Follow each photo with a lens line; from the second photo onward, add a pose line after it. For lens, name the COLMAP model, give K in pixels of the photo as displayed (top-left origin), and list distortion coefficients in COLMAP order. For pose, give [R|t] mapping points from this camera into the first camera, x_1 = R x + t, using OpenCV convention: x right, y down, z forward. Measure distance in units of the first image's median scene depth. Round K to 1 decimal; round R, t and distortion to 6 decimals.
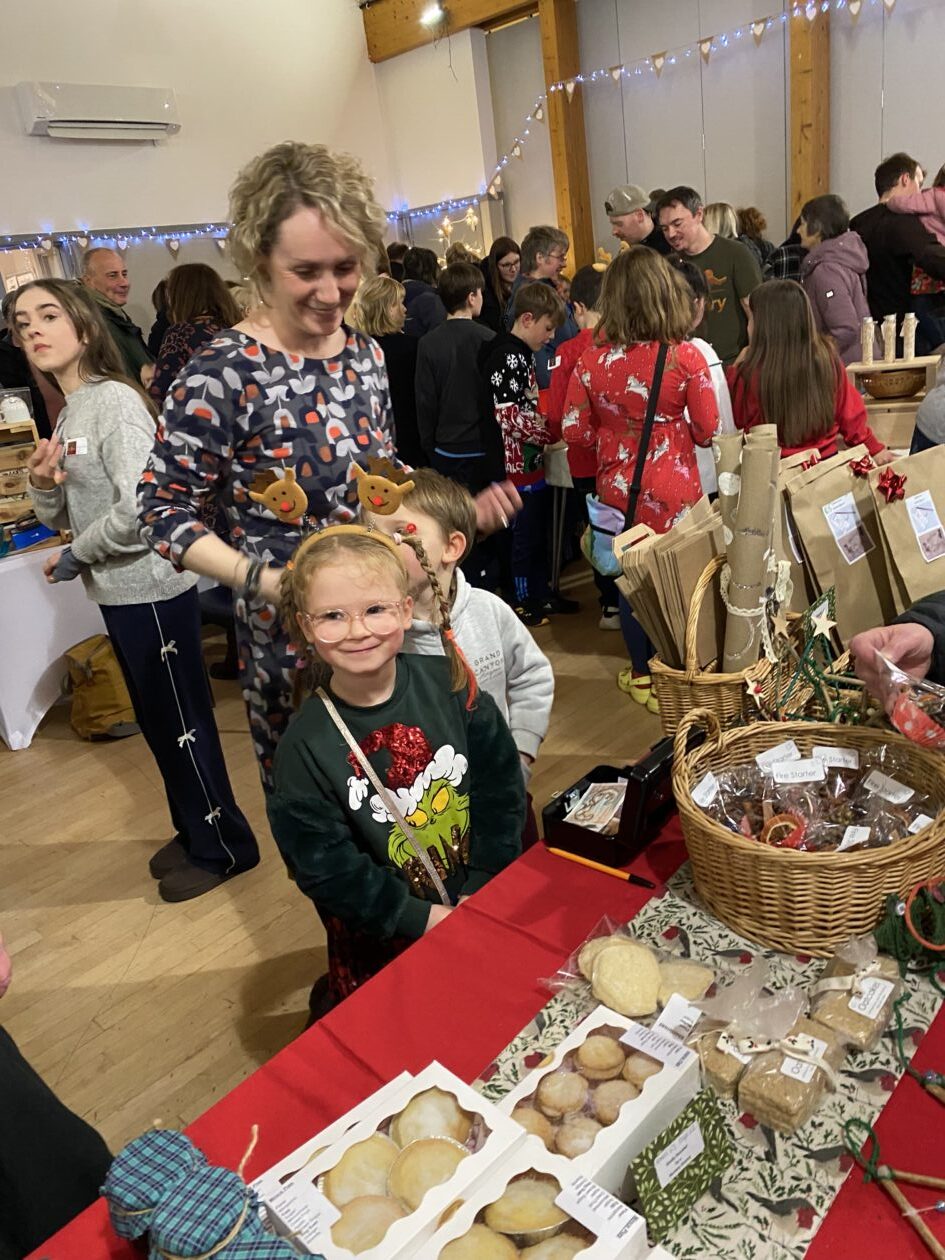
lens RADIAL K [[949.5, 0, 464.8], [0, 949.5, 628.4], [0, 0, 1]] dist [0.009421, -0.003578]
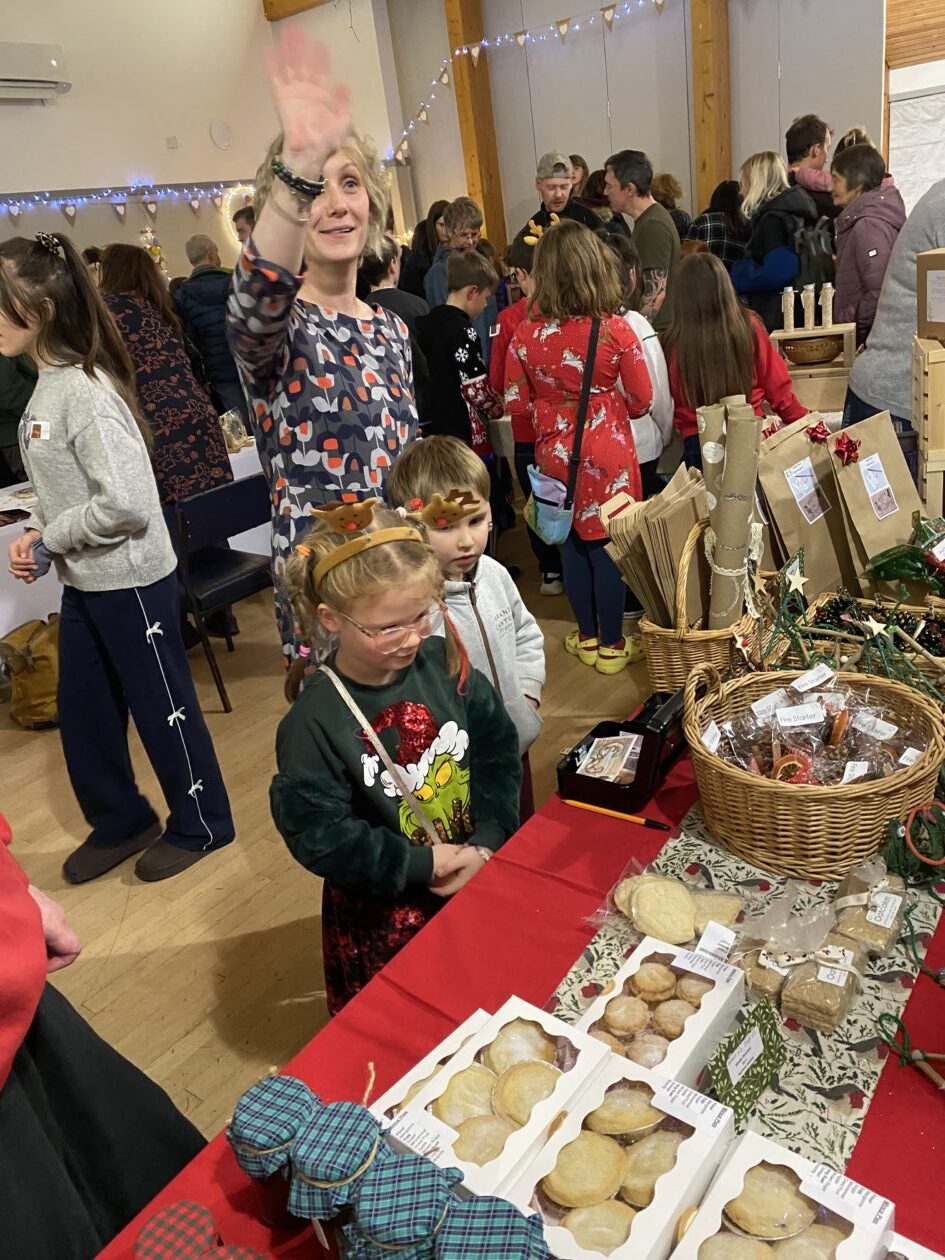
lens RADIAL K [[949.5, 0, 476.6], [0, 949.5, 627.2], [0, 0, 1]] dist [0.009421, -0.003578]
pose [[0.993739, -0.042461, 0.103348, -0.128312], [0.039288, 0.998698, 0.032545, -0.001376], [-0.104595, -0.028281, 0.994113, -0.048413]]
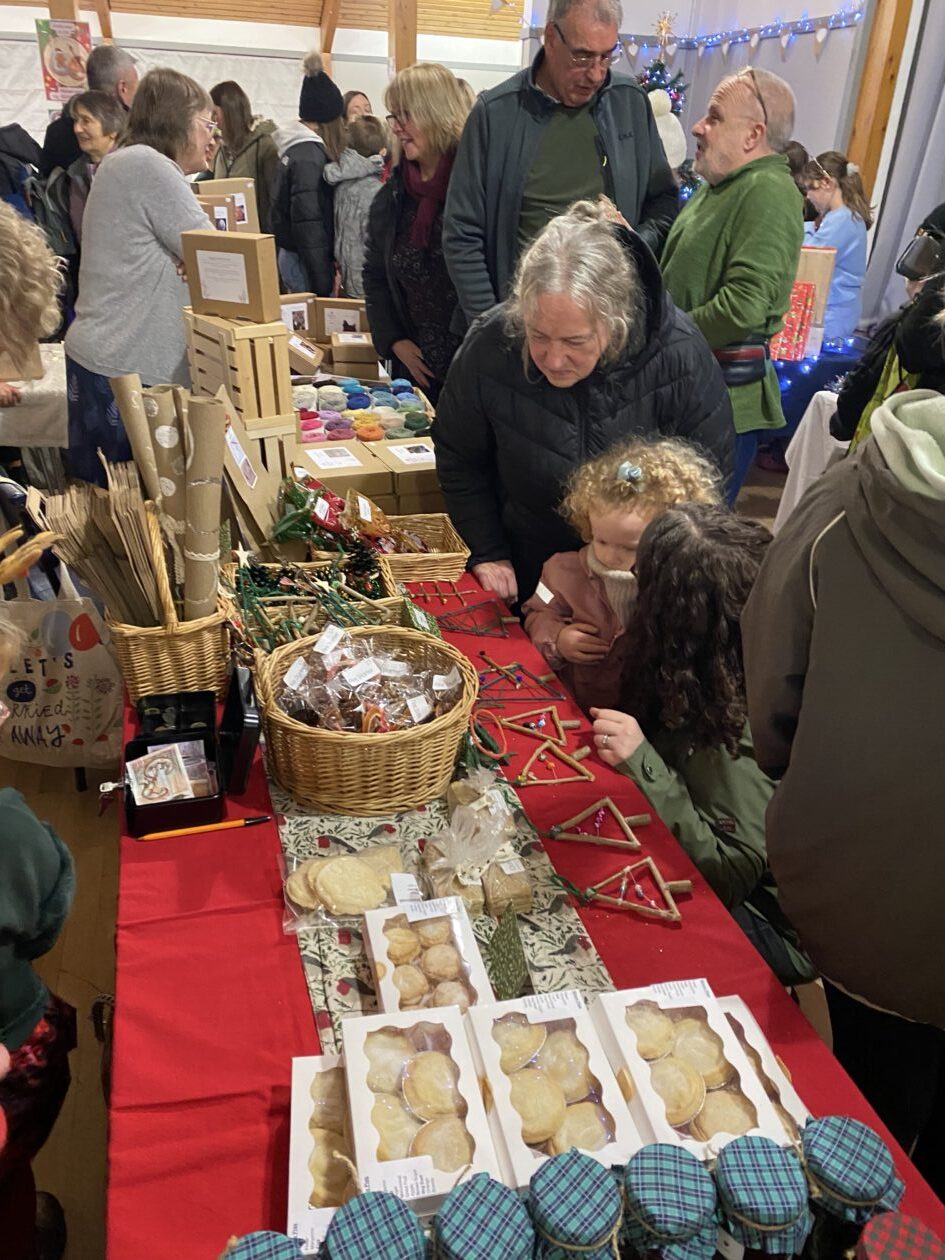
lens RADIAL K [[949.5, 0, 475.0], [0, 949.5, 628.1], [0, 0, 1]] dist [0.009421, -0.003578]
pose [[0.515674, -0.250492, 0.819349, -0.541068], [0.184571, 0.966332, 0.179265, -0.092821], [-0.836668, 0.058786, 0.544546, 0.219070]]
